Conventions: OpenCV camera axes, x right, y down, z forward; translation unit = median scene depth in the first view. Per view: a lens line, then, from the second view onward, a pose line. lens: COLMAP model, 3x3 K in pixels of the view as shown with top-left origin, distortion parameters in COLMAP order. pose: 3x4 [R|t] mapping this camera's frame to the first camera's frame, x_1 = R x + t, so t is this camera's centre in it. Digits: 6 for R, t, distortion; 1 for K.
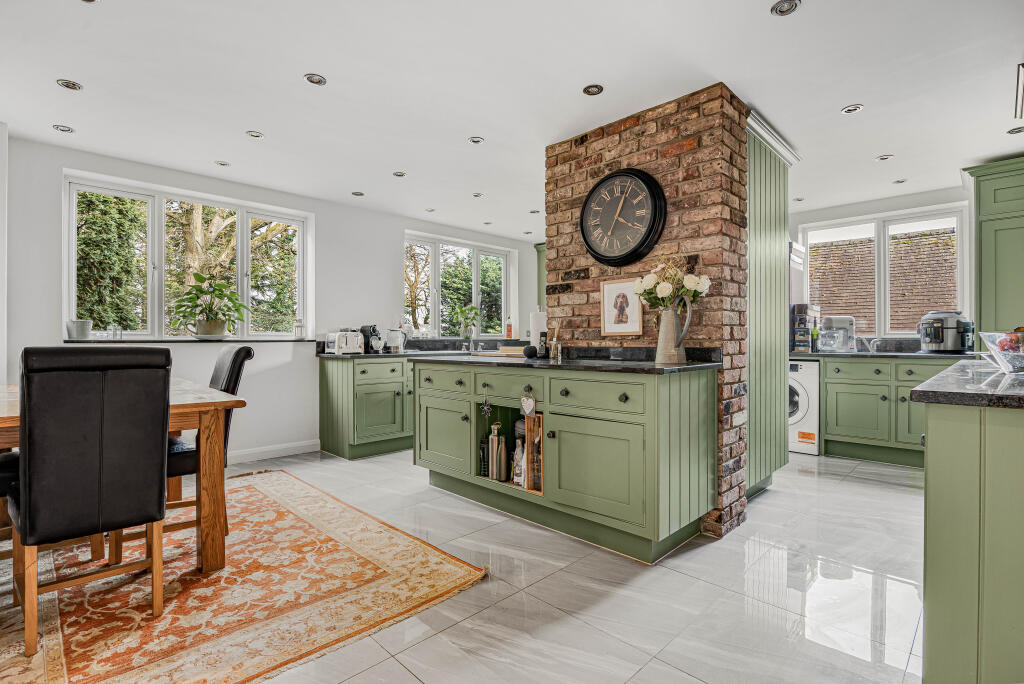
lens RADIAL K [[484.7, 0, 512.0], [0, 484.7, 342.0], [0, 0, 1]] dist [-0.002417, -0.000885]
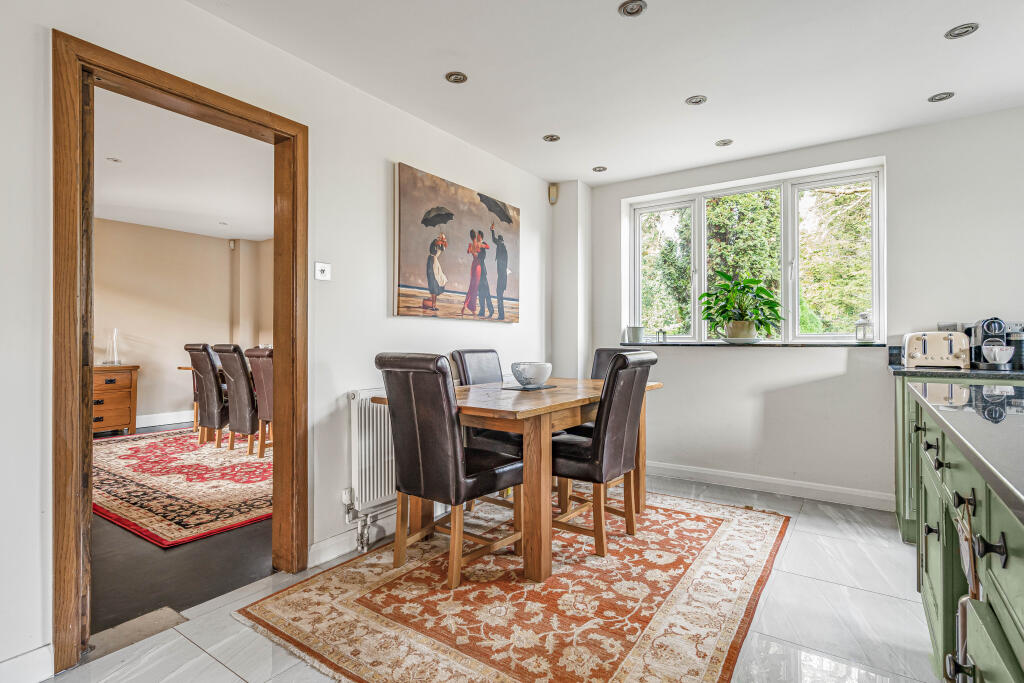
lens RADIAL K [[511.2, 0, 512.0], [0, 511.2, 341.5], [0, 0, 1]] dist [0.001163, -0.000382]
pose [[0.186394, 0.005888, -0.982457, 0.362297], [-0.002754, 0.999981, 0.005471, -0.020013], [0.982471, 0.001686, 0.186407, 0.687889]]
